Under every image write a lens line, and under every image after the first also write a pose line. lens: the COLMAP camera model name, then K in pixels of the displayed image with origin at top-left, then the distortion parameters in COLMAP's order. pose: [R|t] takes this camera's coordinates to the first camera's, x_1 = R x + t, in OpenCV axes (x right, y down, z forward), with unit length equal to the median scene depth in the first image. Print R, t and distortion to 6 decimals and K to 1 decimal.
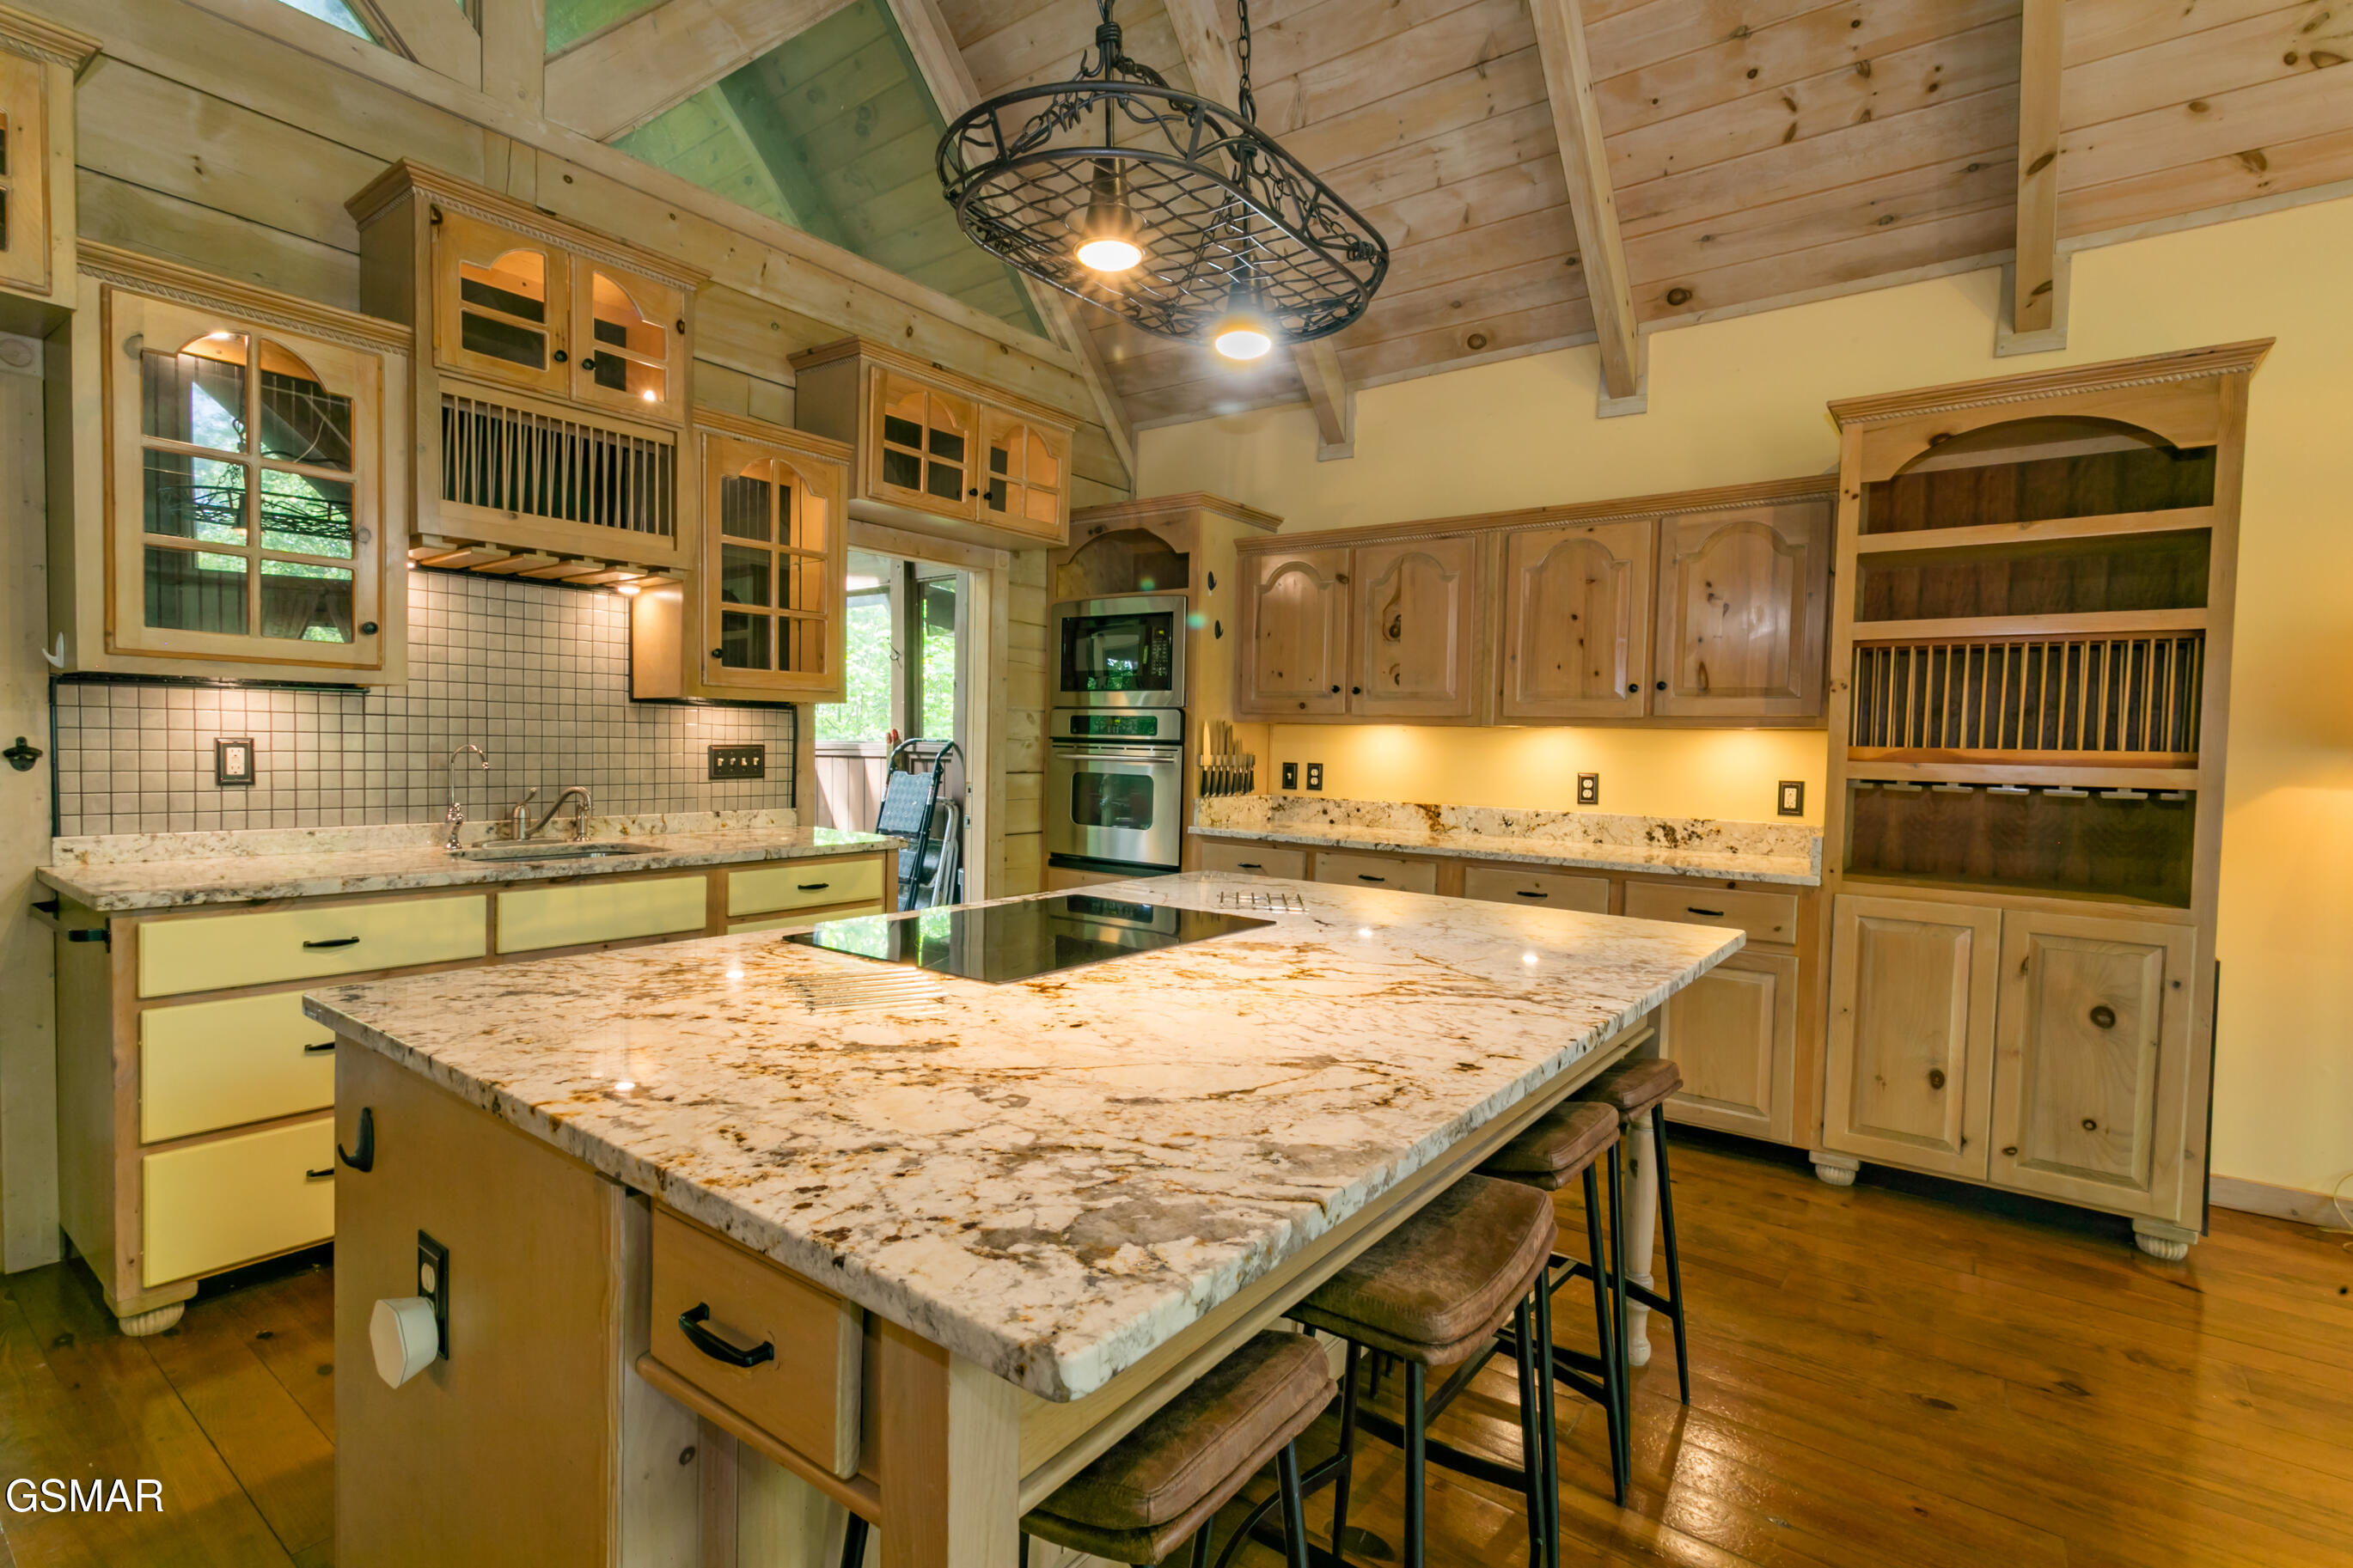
lens RADIAL K [[1108.0, 0, 1169.0], [0, 1108.0, 783.0], [0, 0, 1]] dist [-0.000854, 0.002073]
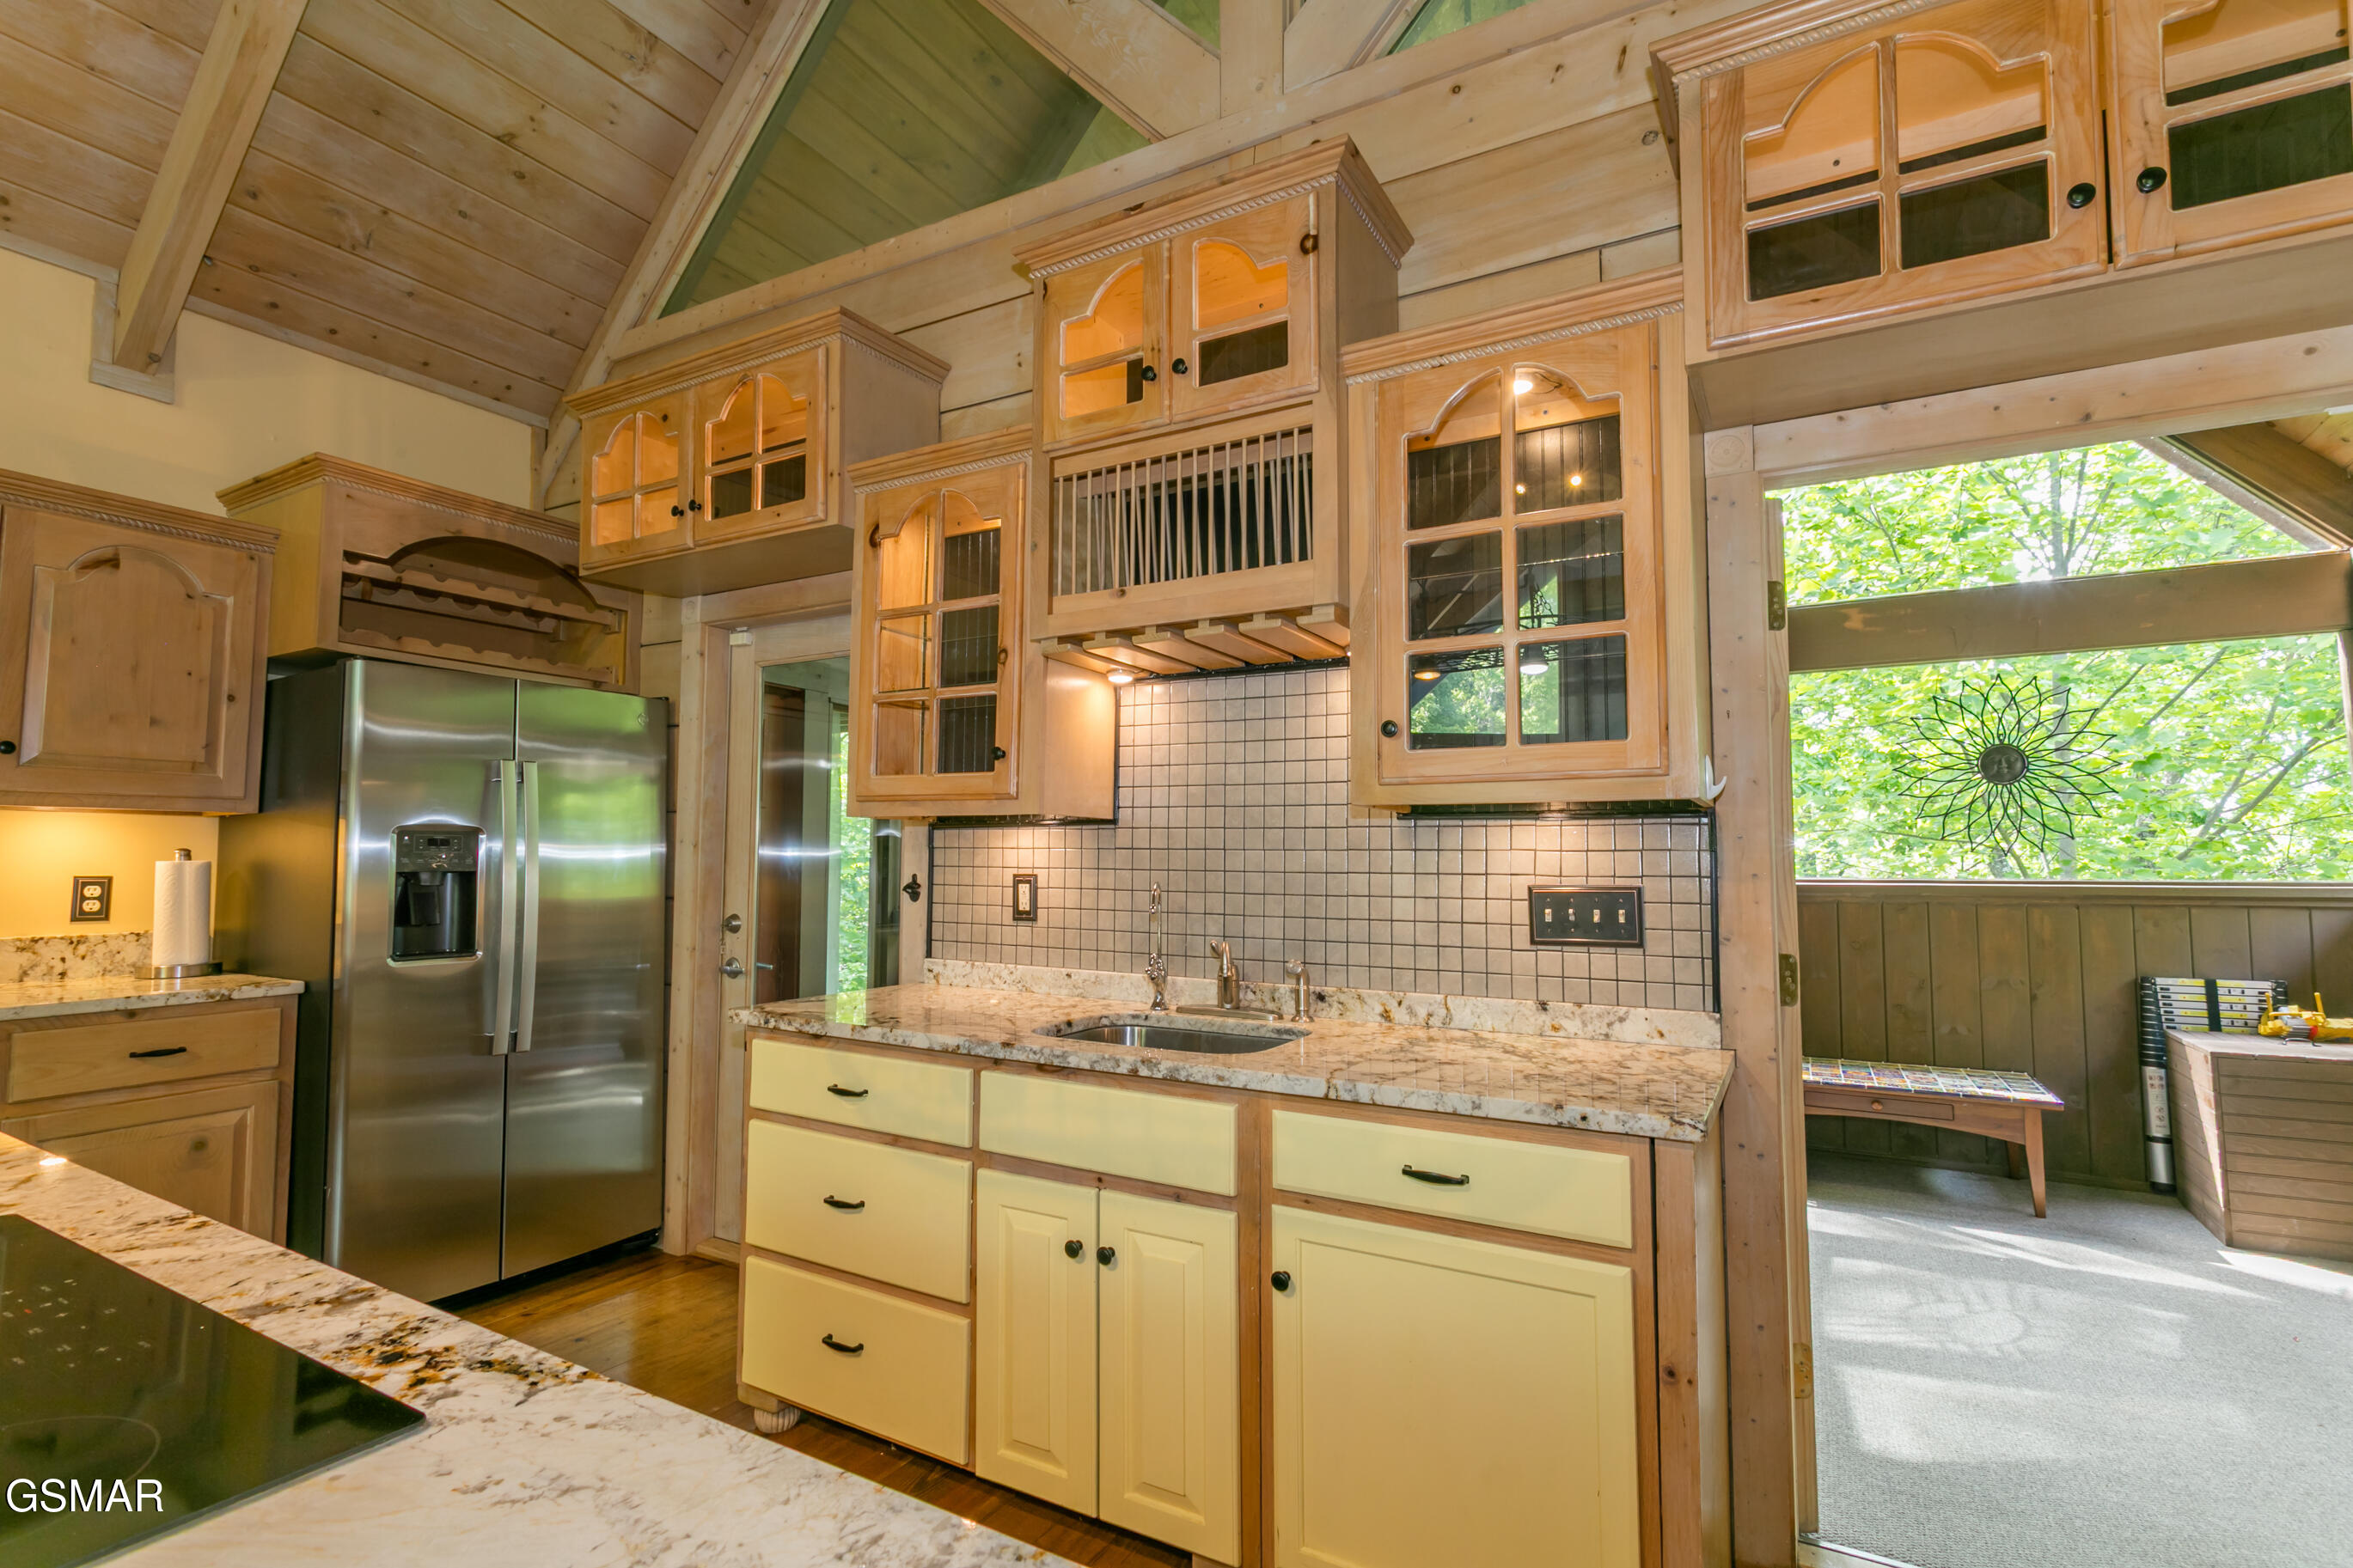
lens RADIAL K [[1108.0, 0, 1170.0], [0, 1108.0, 782.8], [0, 0, 1]] dist [-0.000854, 0.002073]
pose [[0.119438, -0.088596, -0.988881, 0.156811], [-0.042222, 0.994656, -0.094213, -0.026661], [0.991943, 0.053005, 0.115059, 0.789502]]
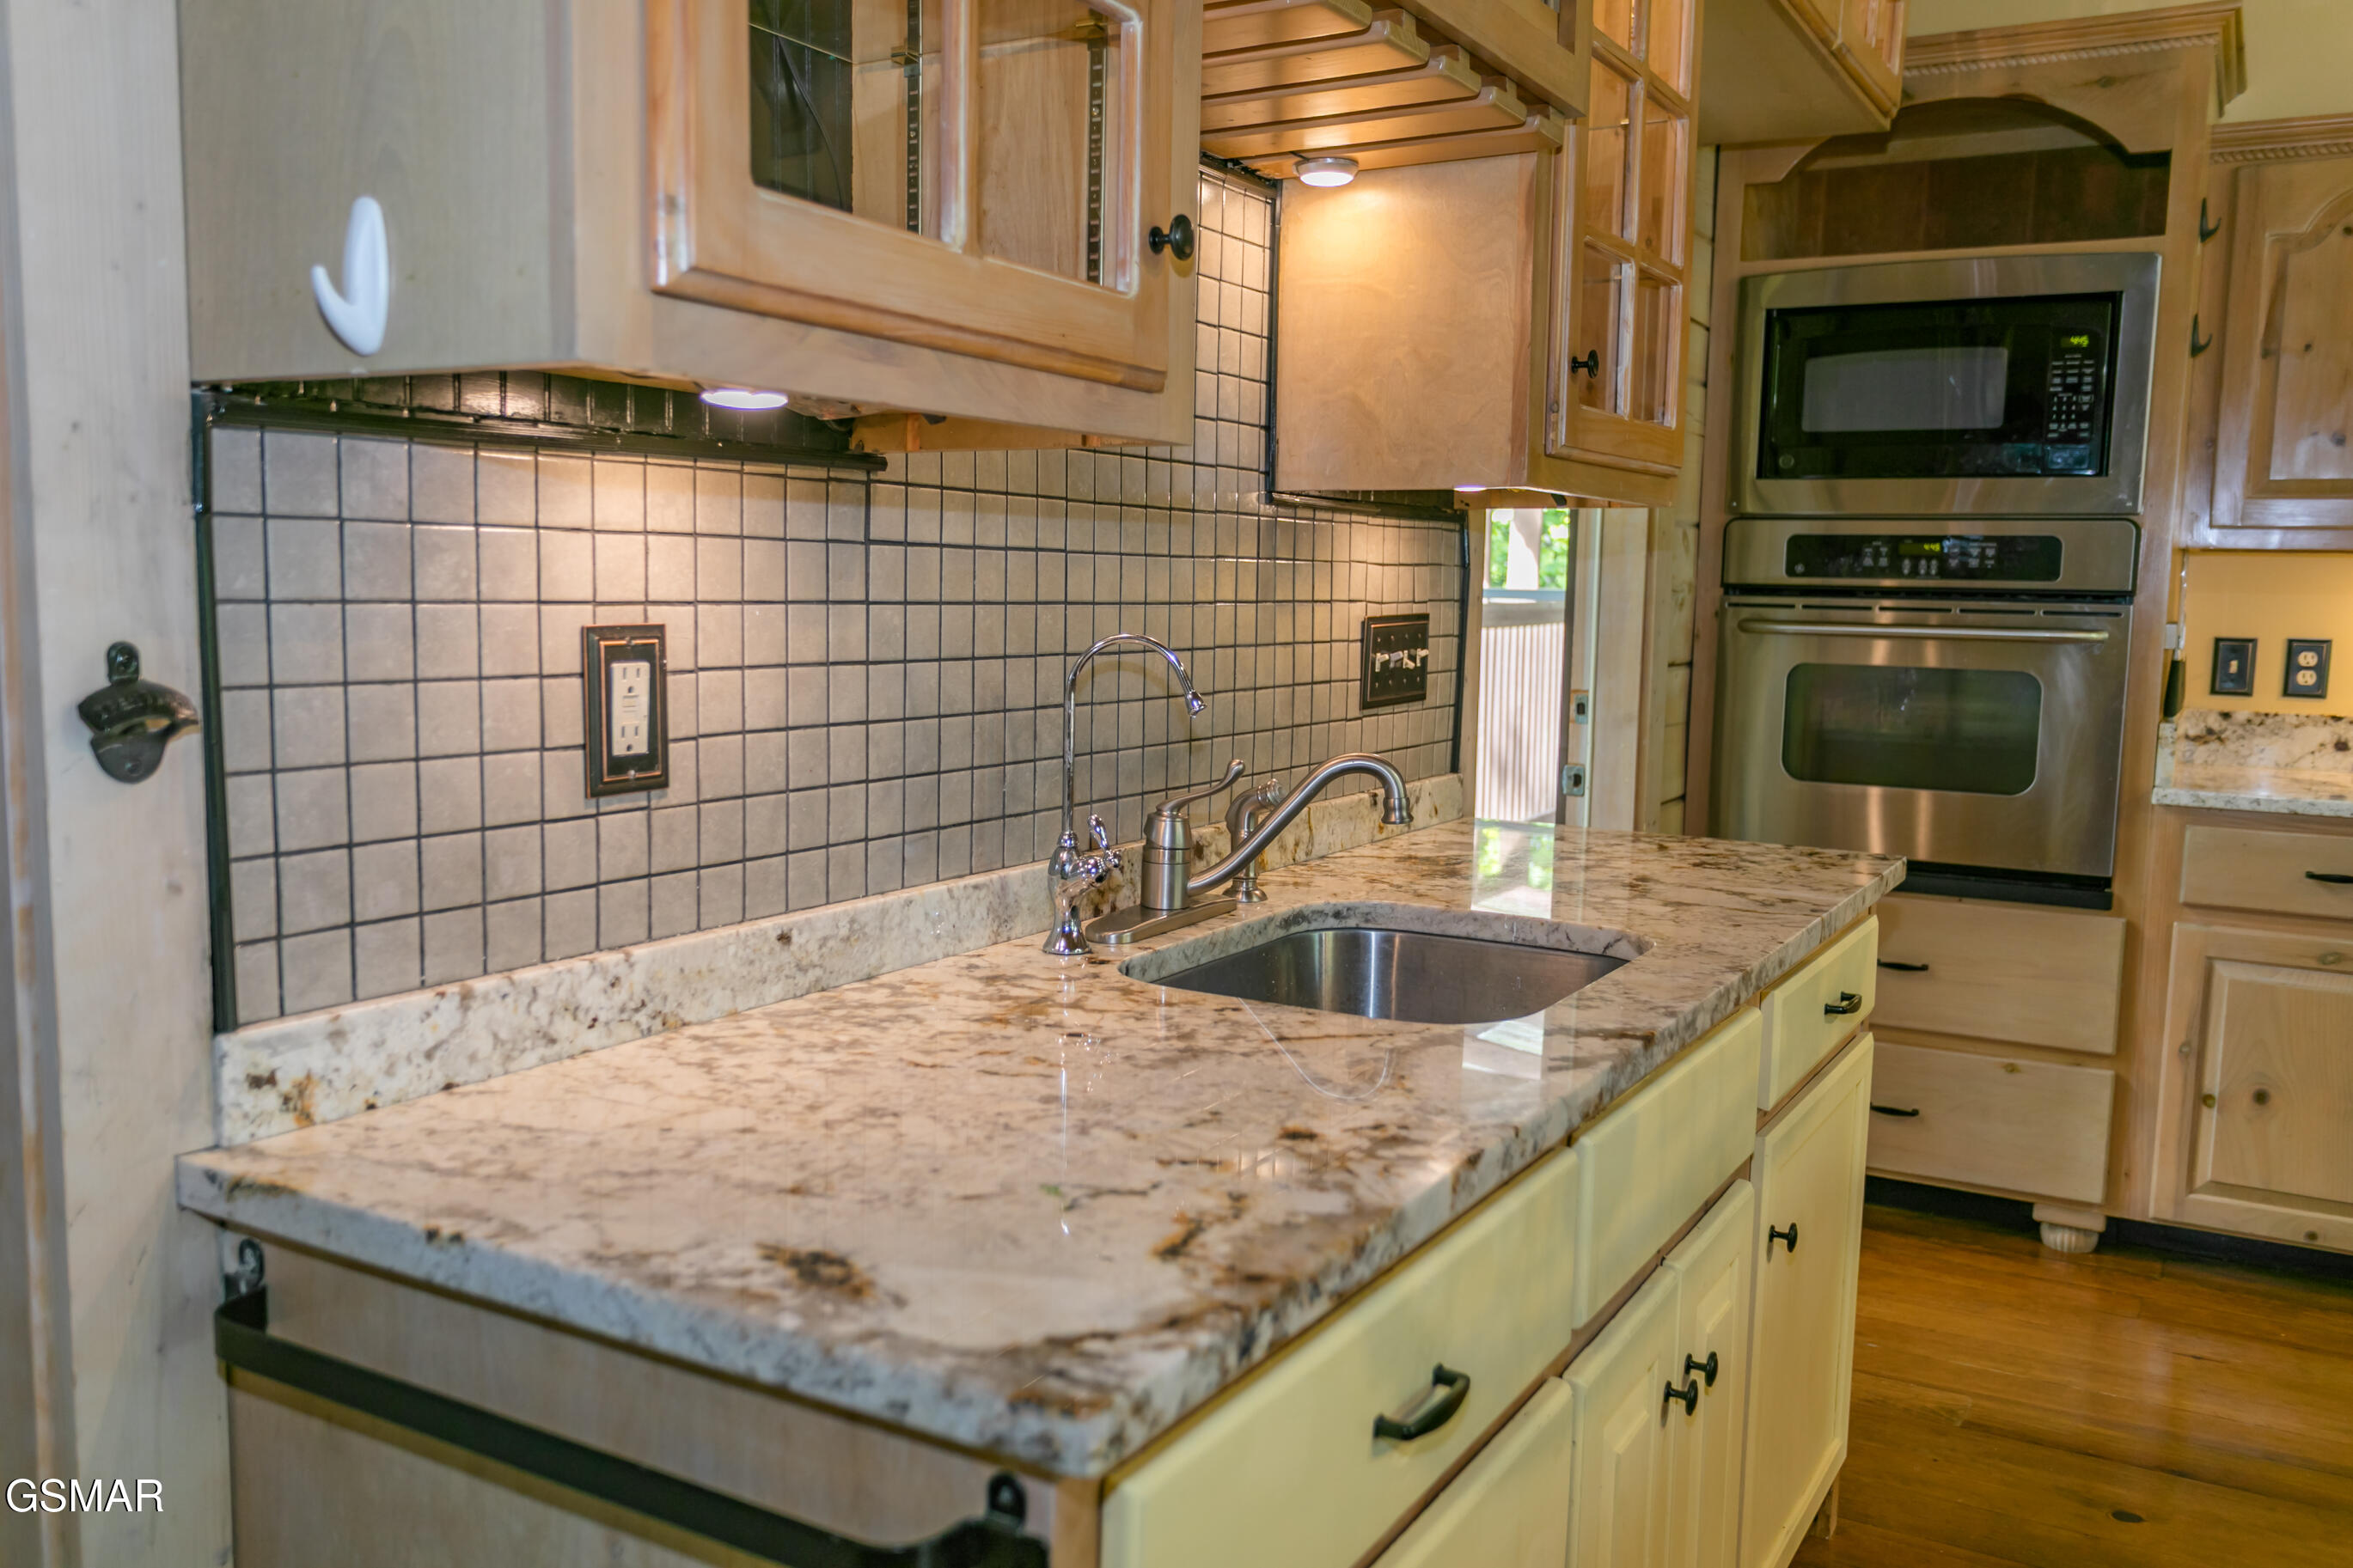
lens RADIAL K [[1896.9, 0, 1164.3], [0, 1896.9, 799.3], [0, 0, 1]] dist [-0.000455, 0.000737]
pose [[0.993548, -0.018226, 0.111941, -0.593847], [0.009161, 0.996675, 0.080964, -0.027272], [-0.113044, -0.079416, 0.990411, 0.387797]]
